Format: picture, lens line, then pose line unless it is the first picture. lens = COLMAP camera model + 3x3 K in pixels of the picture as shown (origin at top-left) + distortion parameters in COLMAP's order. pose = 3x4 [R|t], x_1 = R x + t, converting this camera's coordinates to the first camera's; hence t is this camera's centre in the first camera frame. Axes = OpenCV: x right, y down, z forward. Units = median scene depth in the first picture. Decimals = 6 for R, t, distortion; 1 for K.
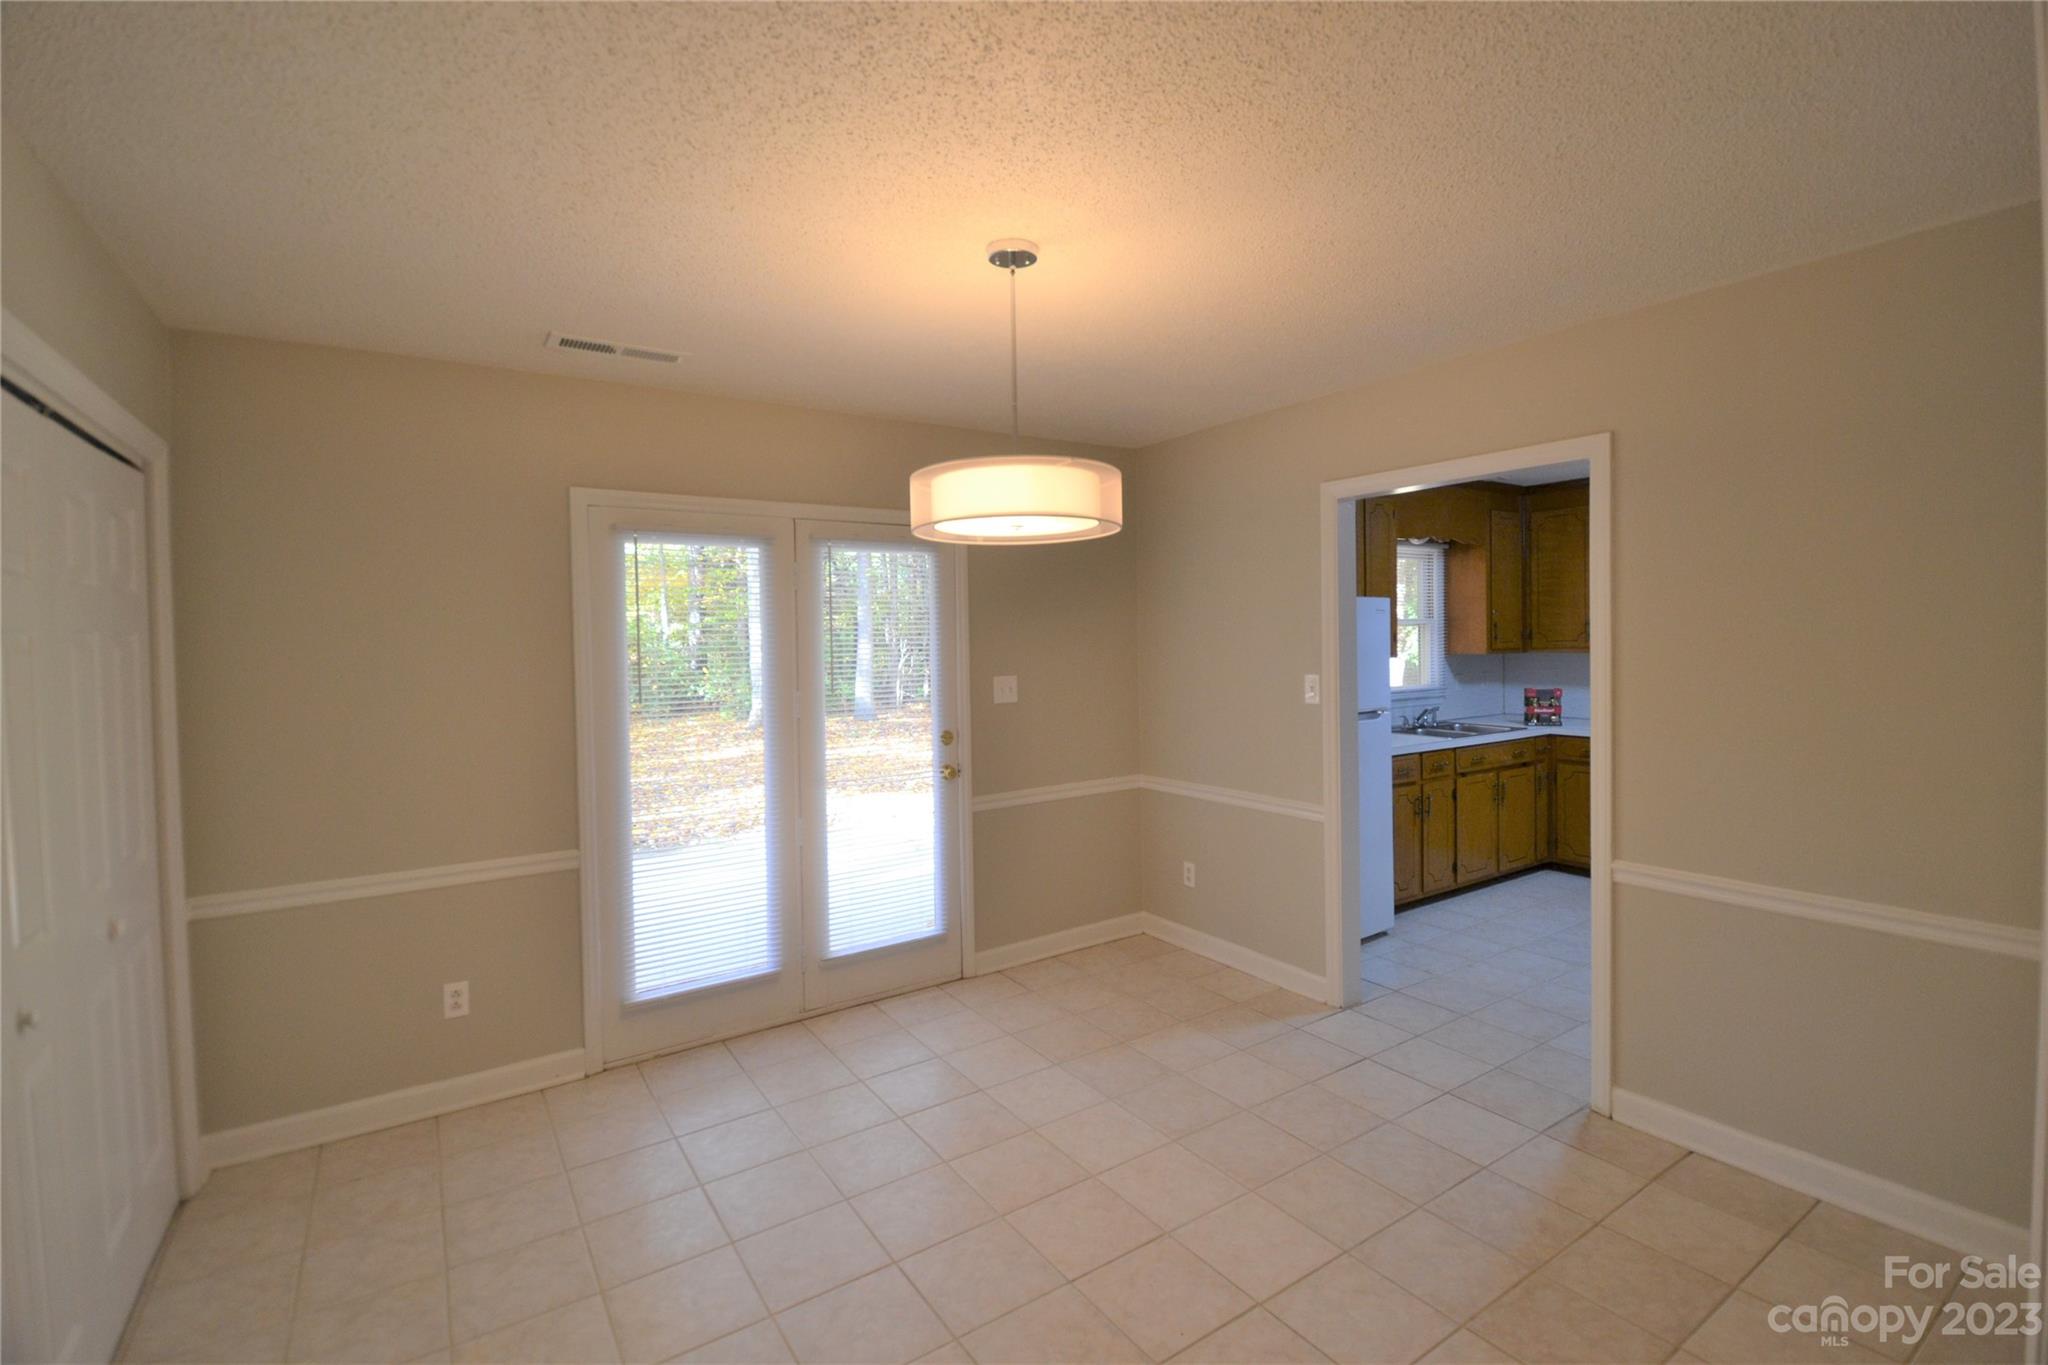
lens RADIAL K [[912.3, 0, 1024.8], [0, 912.3, 657.3], [0, 0, 1]] dist [0.013076, -0.018189]
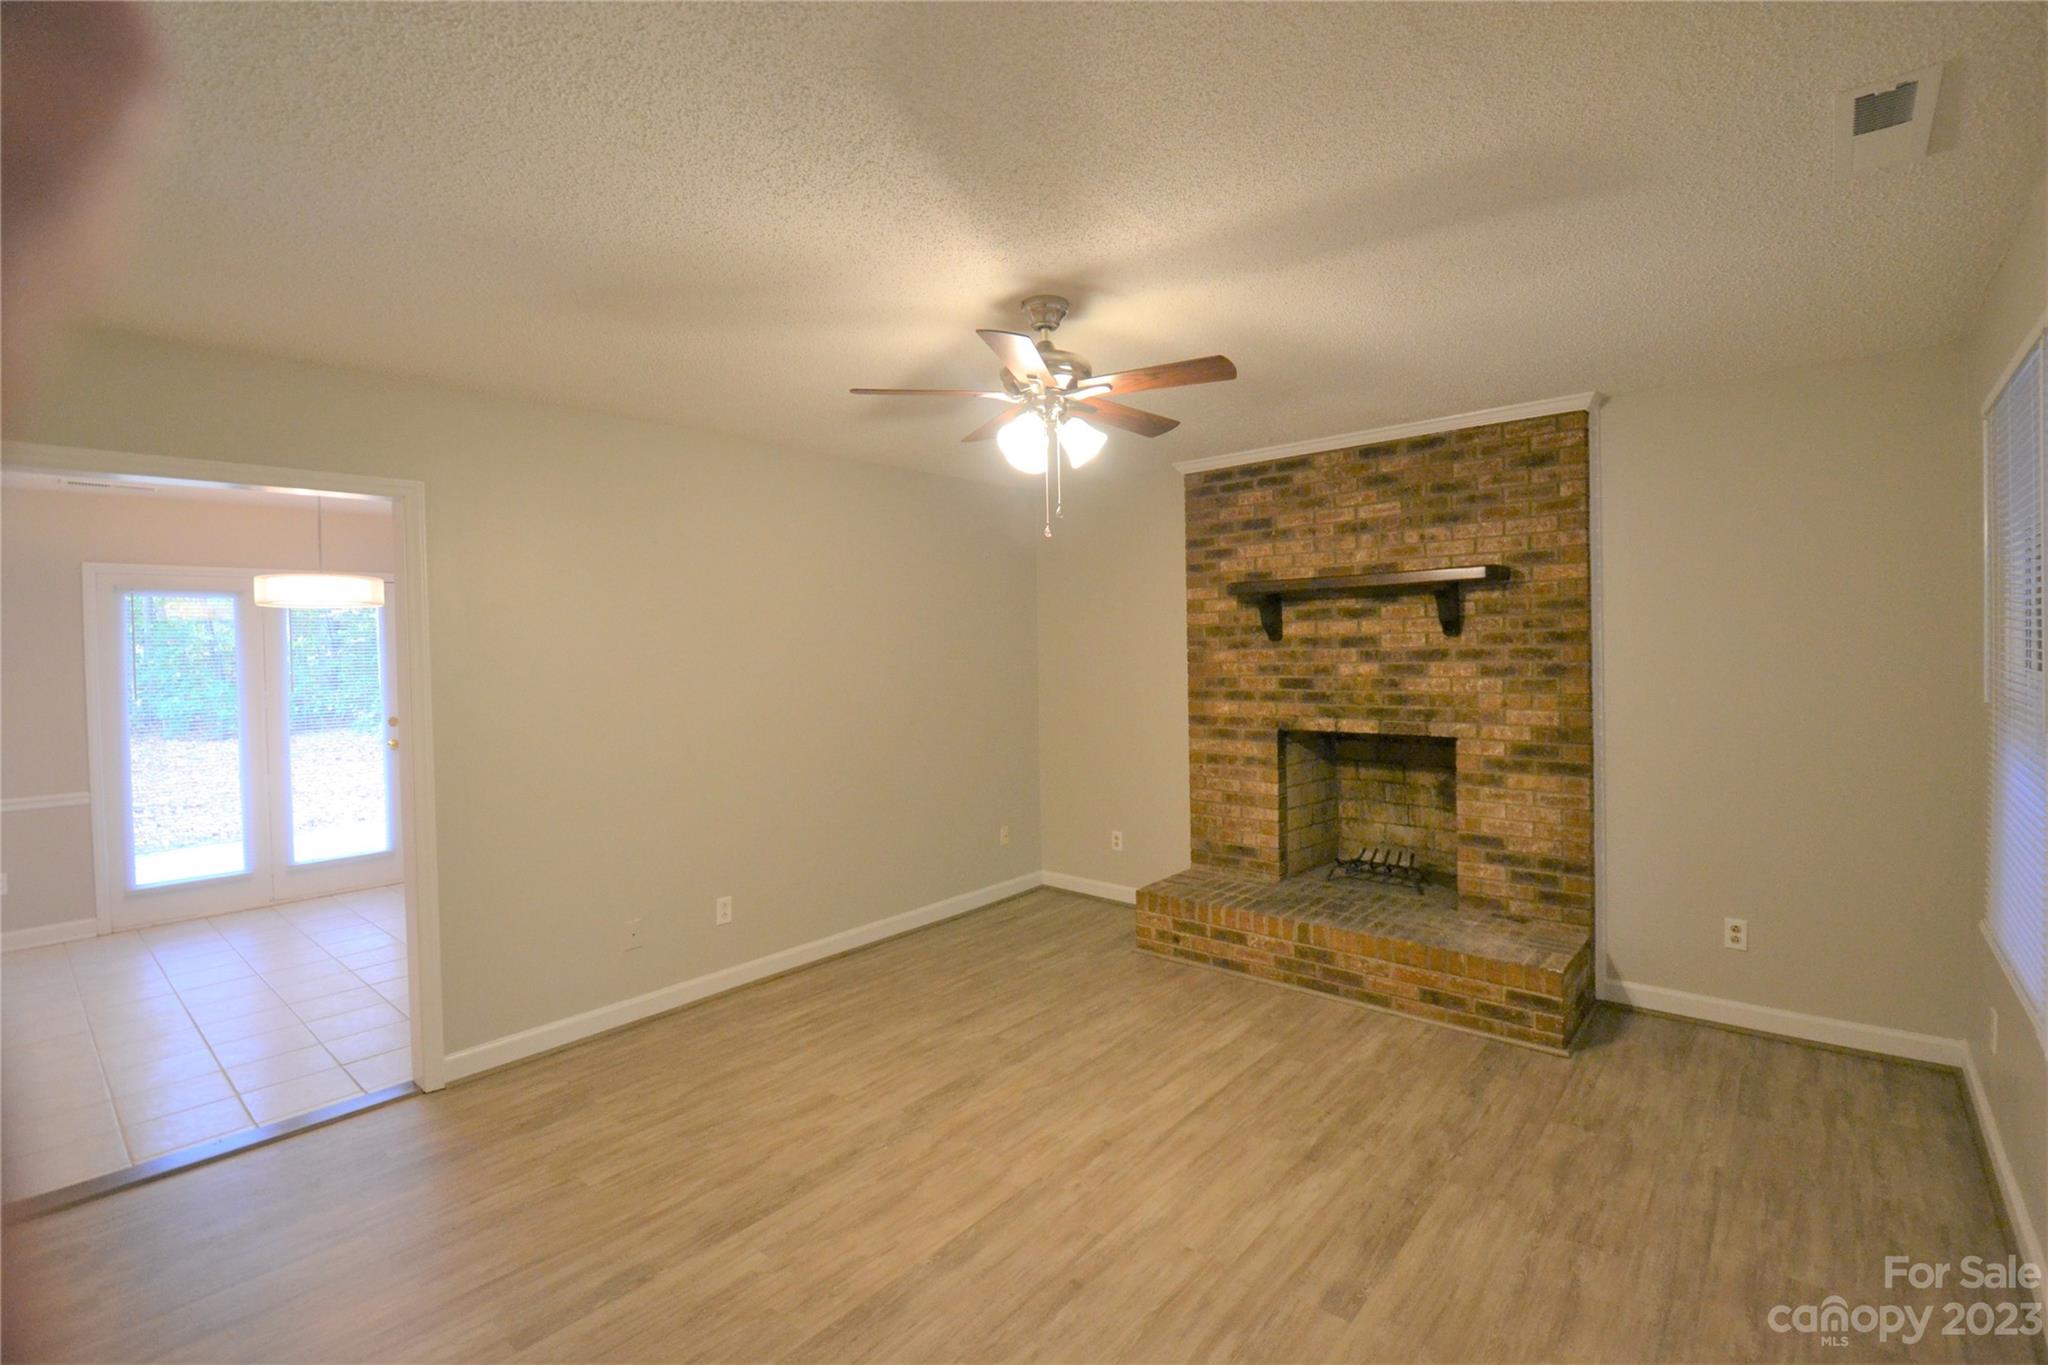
lens RADIAL K [[912.3, 0, 1032.5], [0, 912.3, 663.9], [0, 0, 1]] dist [0.013076, -0.018189]
pose [[0.962142, -0.006803, 0.272463, 0.522420], [0.007645, 0.999969, -0.002028, 0.002109], [-0.272441, 0.004034, 0.962164, -0.755338]]
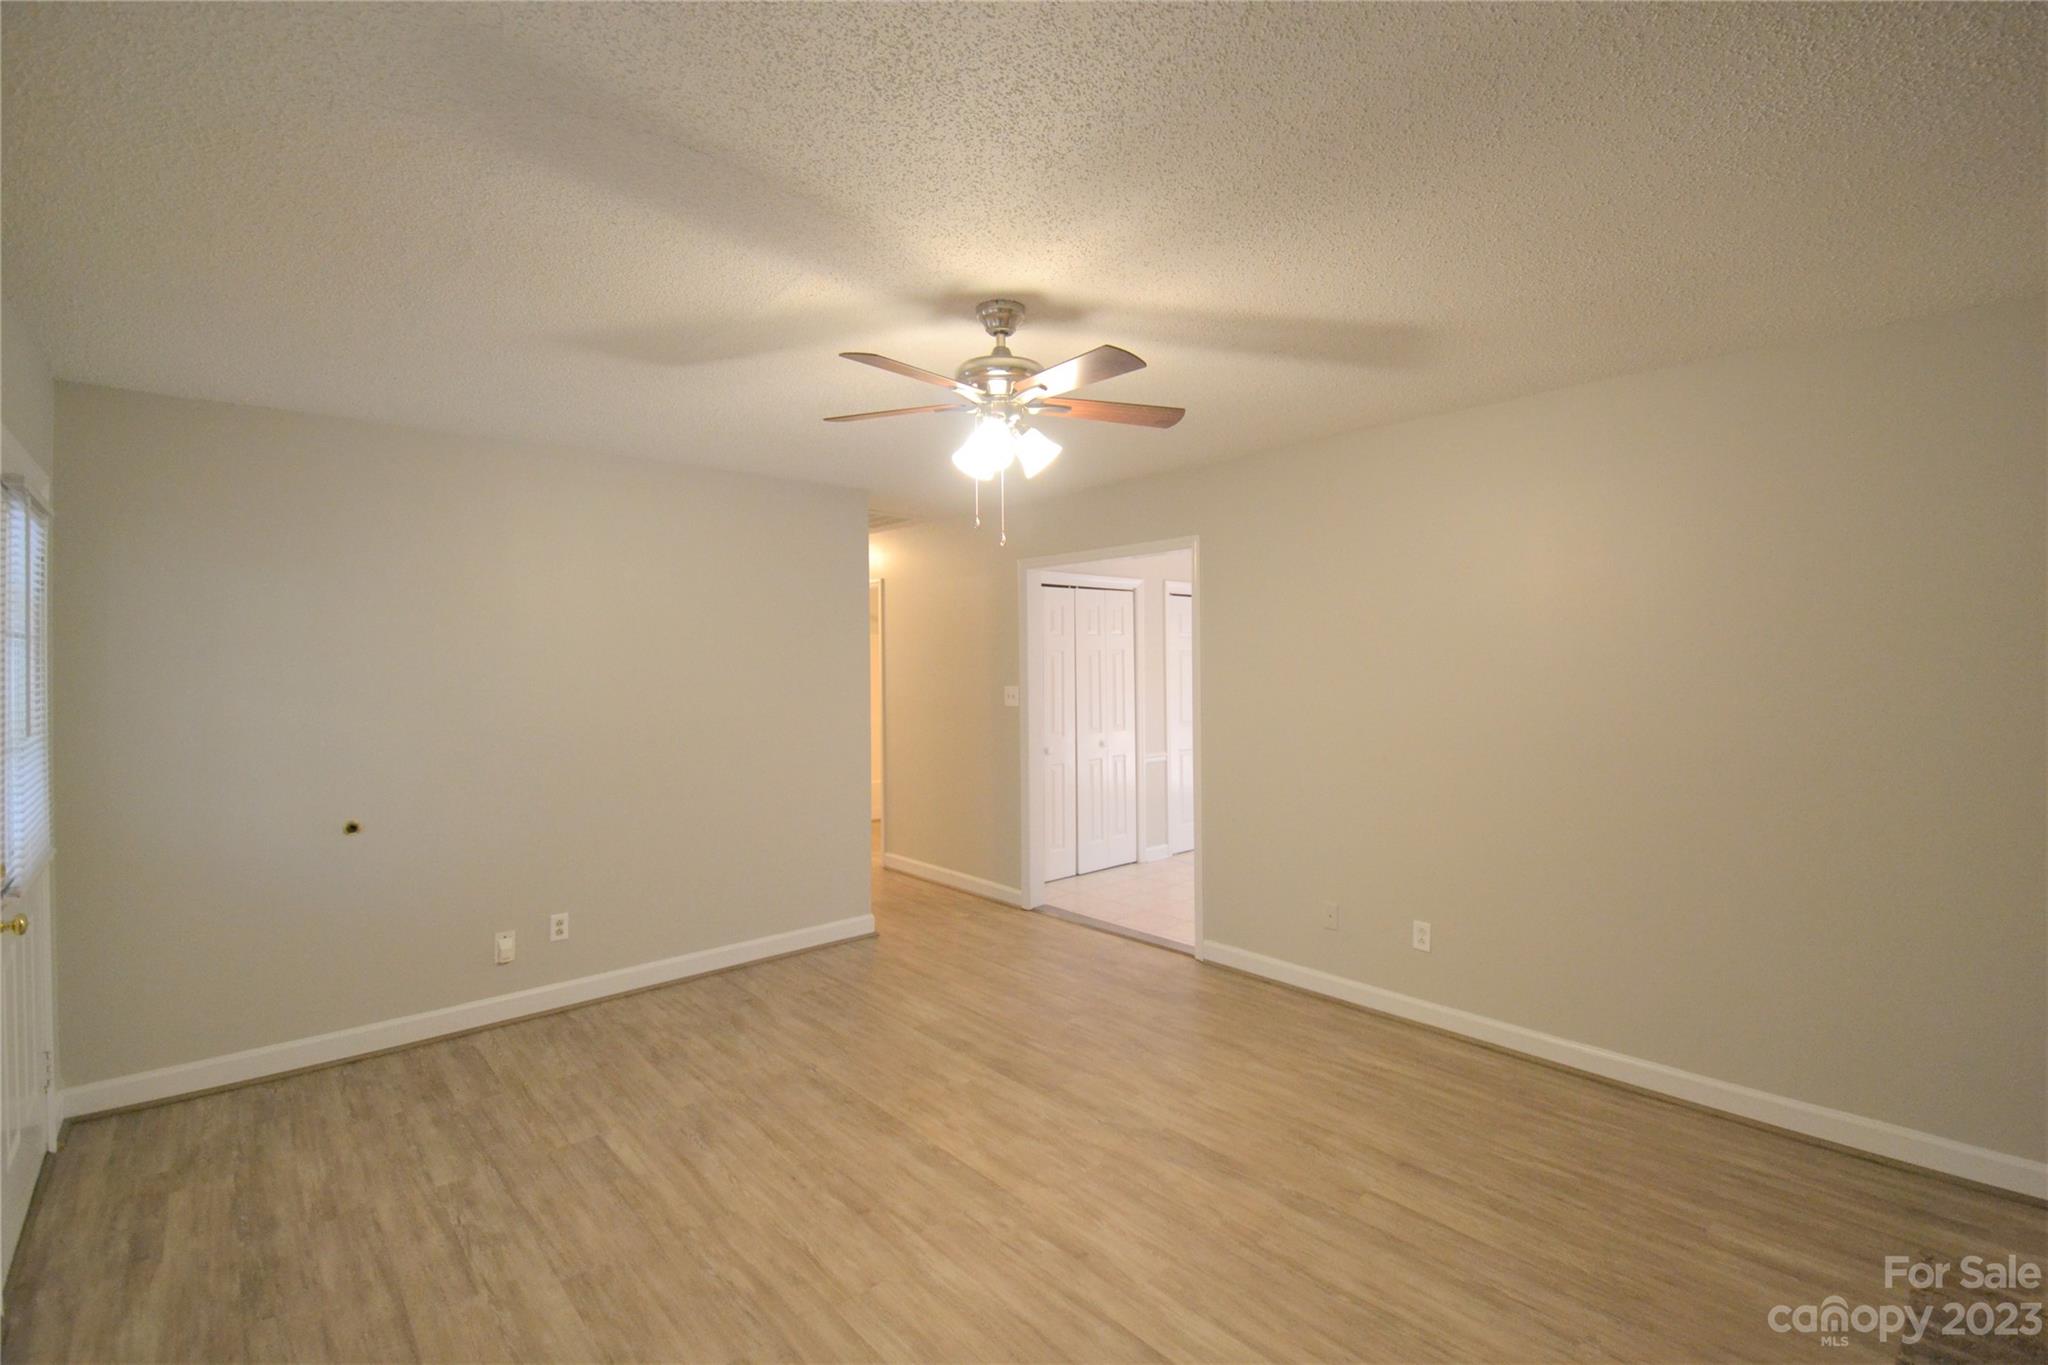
lens RADIAL K [[912.3, 0, 1036.3], [0, 912.3, 664.2], [0, 0, 1]] dist [0.013076, -0.018189]
pose [[0.145572, 0.020594, -0.989133, 1.320322], [-0.011810, 0.999748, 0.019077, -0.019125], [0.989277, 0.008905, 0.145779, -0.218021]]
